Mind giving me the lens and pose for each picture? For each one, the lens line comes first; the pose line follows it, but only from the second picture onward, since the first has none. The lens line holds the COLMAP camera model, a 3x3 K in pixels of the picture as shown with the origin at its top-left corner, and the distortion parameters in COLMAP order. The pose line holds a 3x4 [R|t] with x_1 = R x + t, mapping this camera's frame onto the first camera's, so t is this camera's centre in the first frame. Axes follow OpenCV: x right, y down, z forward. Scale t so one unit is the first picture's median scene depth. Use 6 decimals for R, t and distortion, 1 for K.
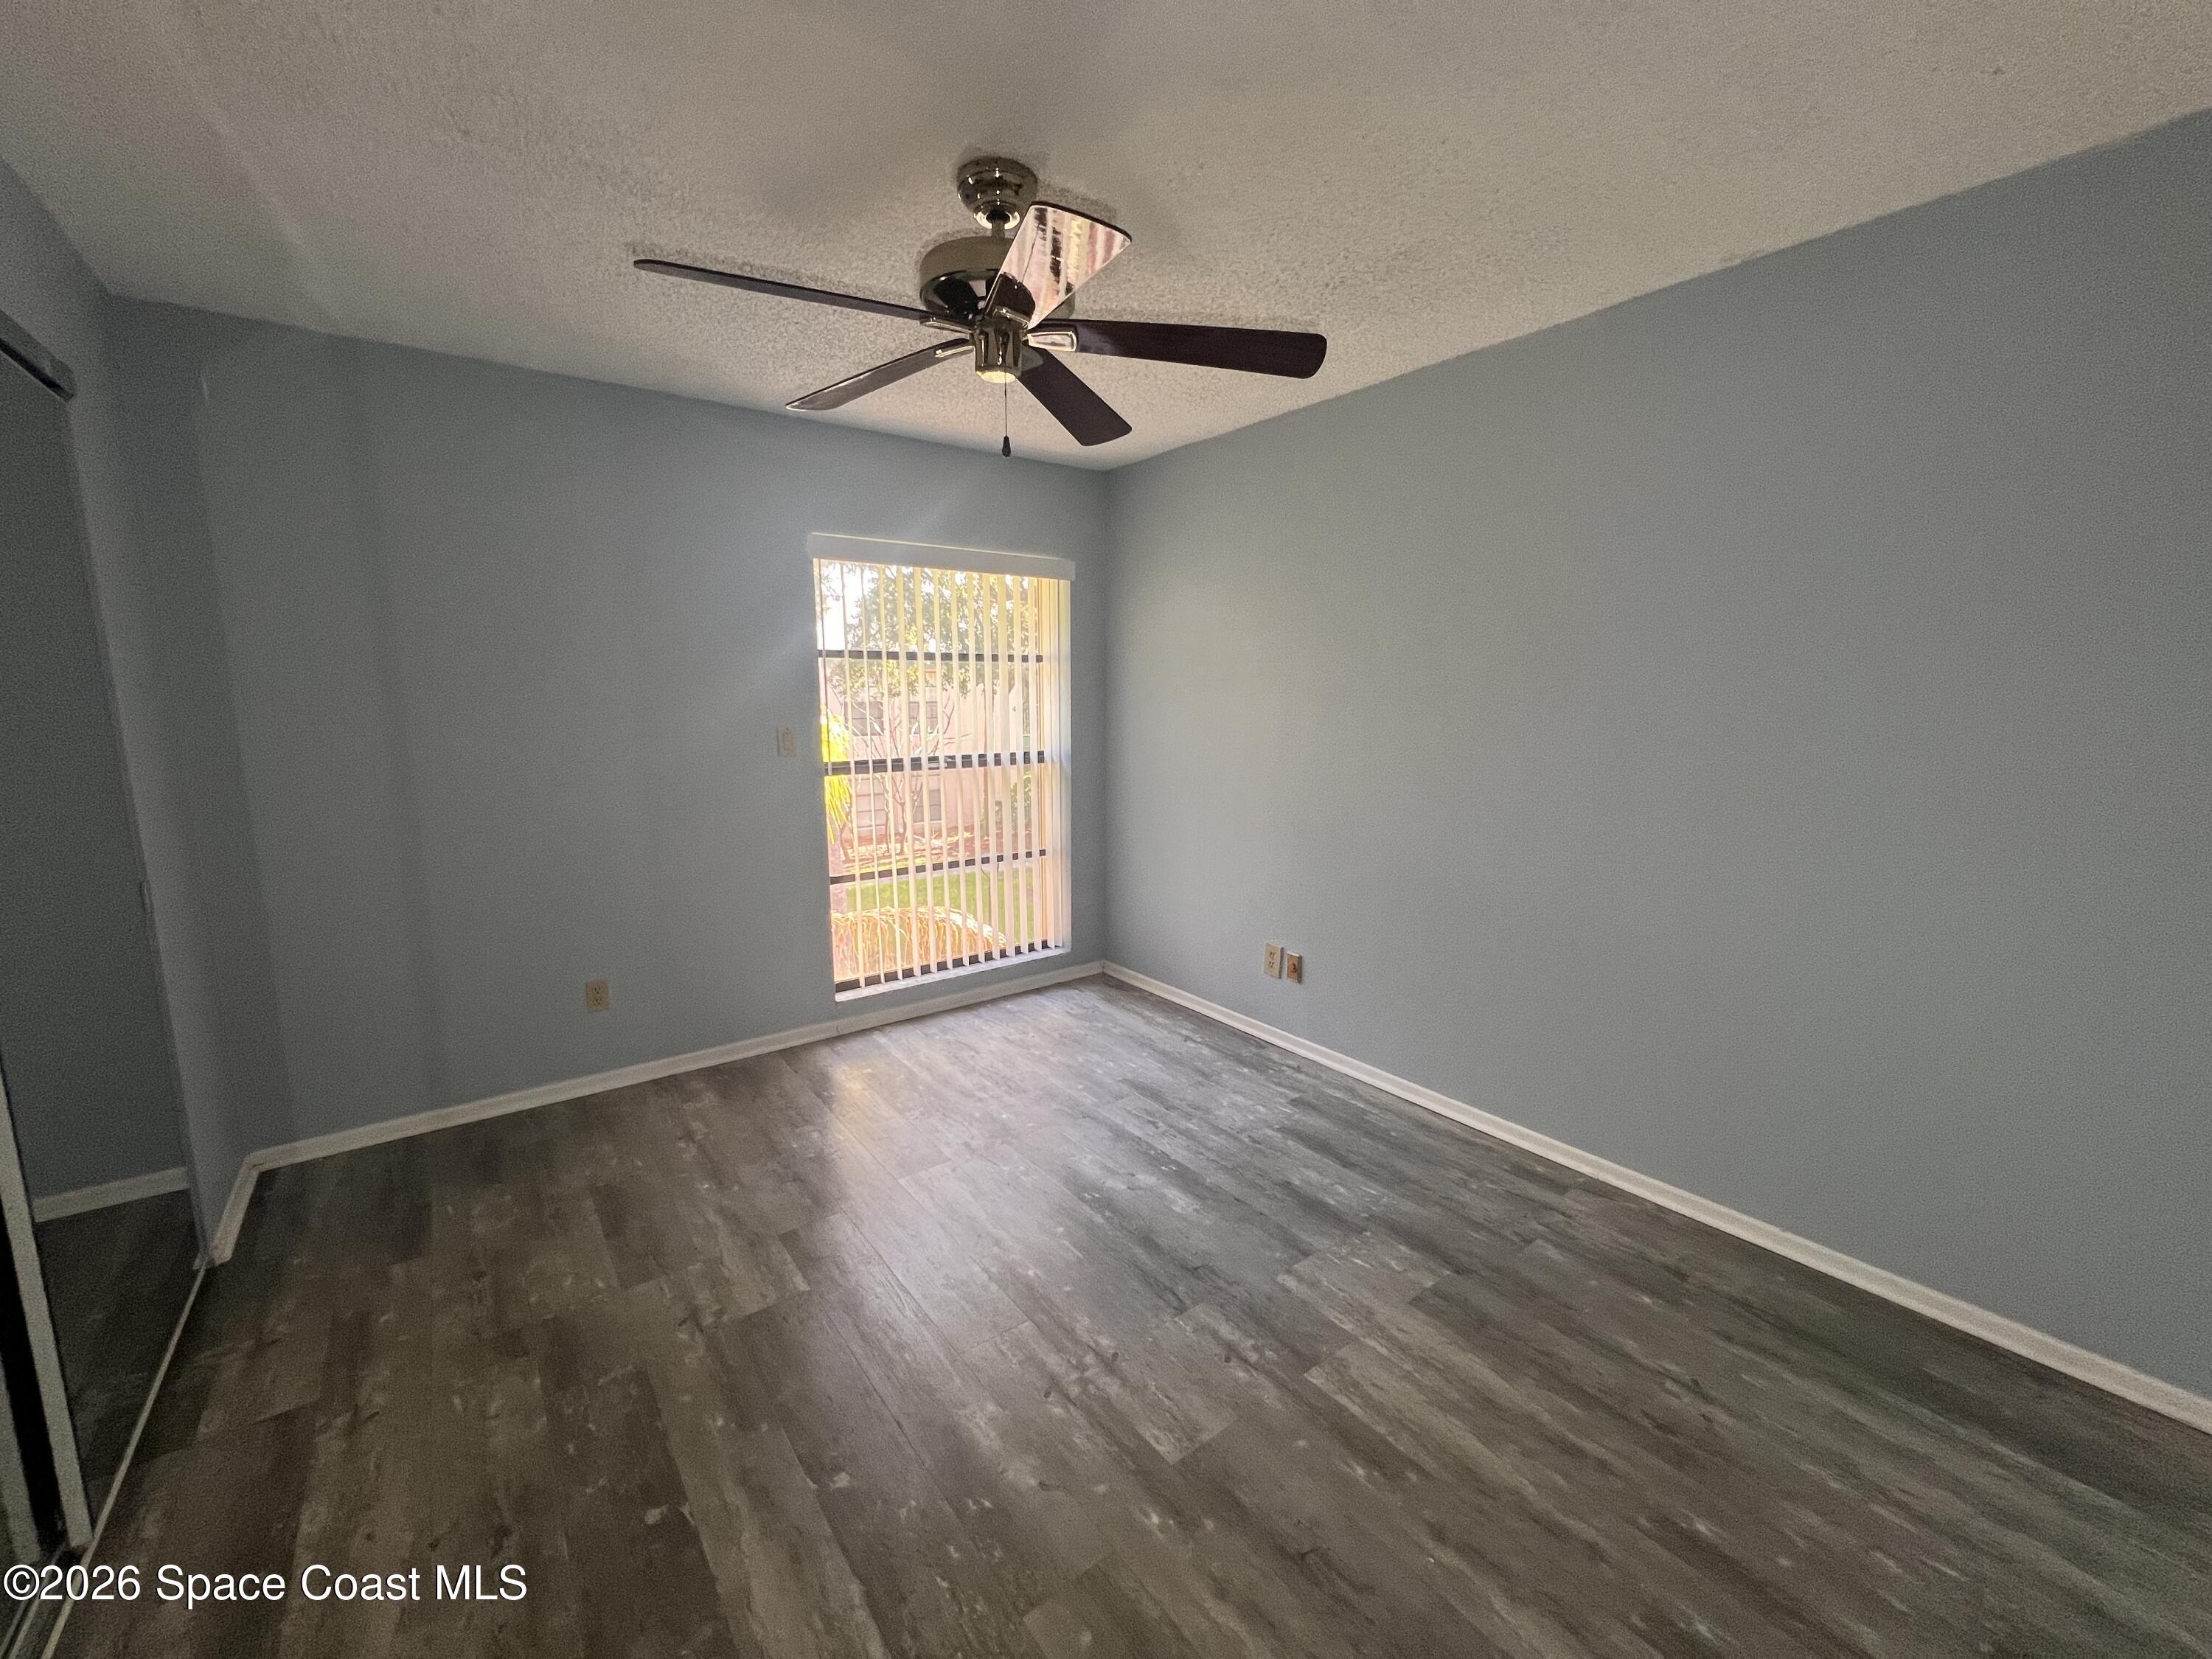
lens RADIAL K [[889.5, 0, 1107.3], [0, 889.5, 826.3], [0, 0, 1]] dist [0.001084, 0.000126]
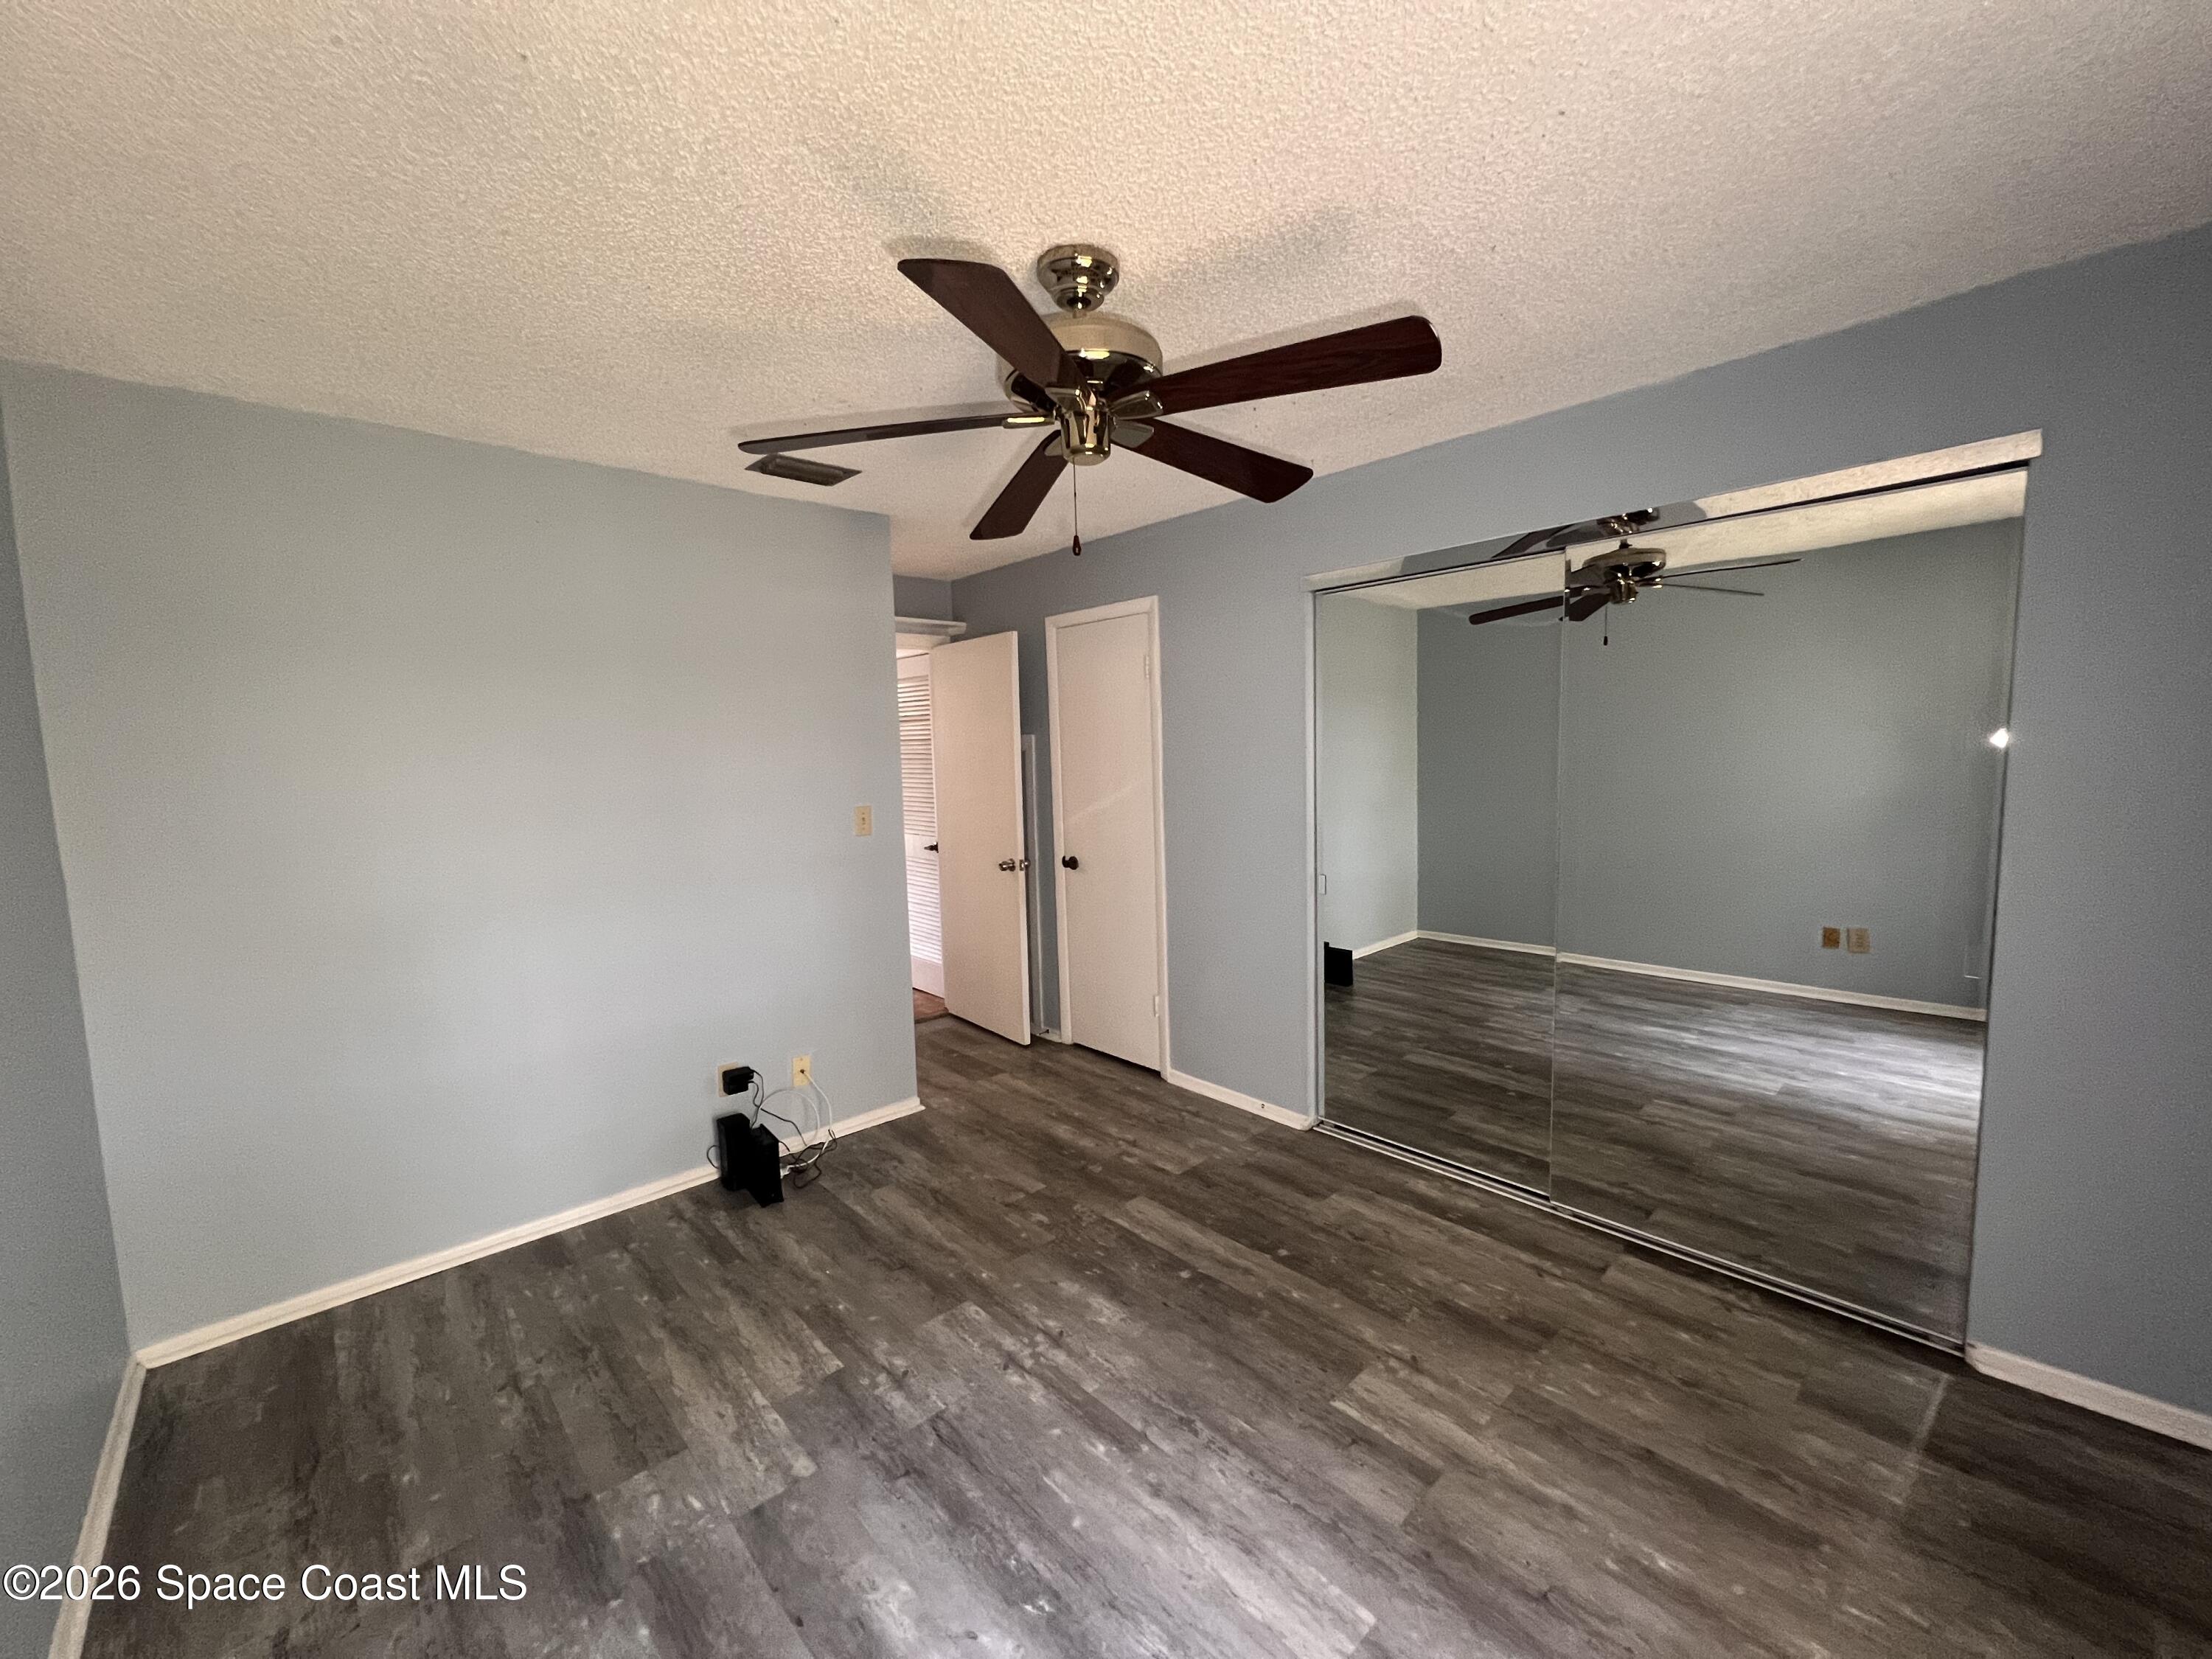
lens RADIAL K [[889.5, 0, 1106.0], [0, 889.5, 831.8], [0, 0, 1]] dist [0.001084, 0.000126]
pose [[-0.994372, 0.038645, -0.098644, -0.032536], [0.013711, 0.970209, 0.241881, -0.334947], [0.105053, 0.239168, -0.965279, 1.956366]]
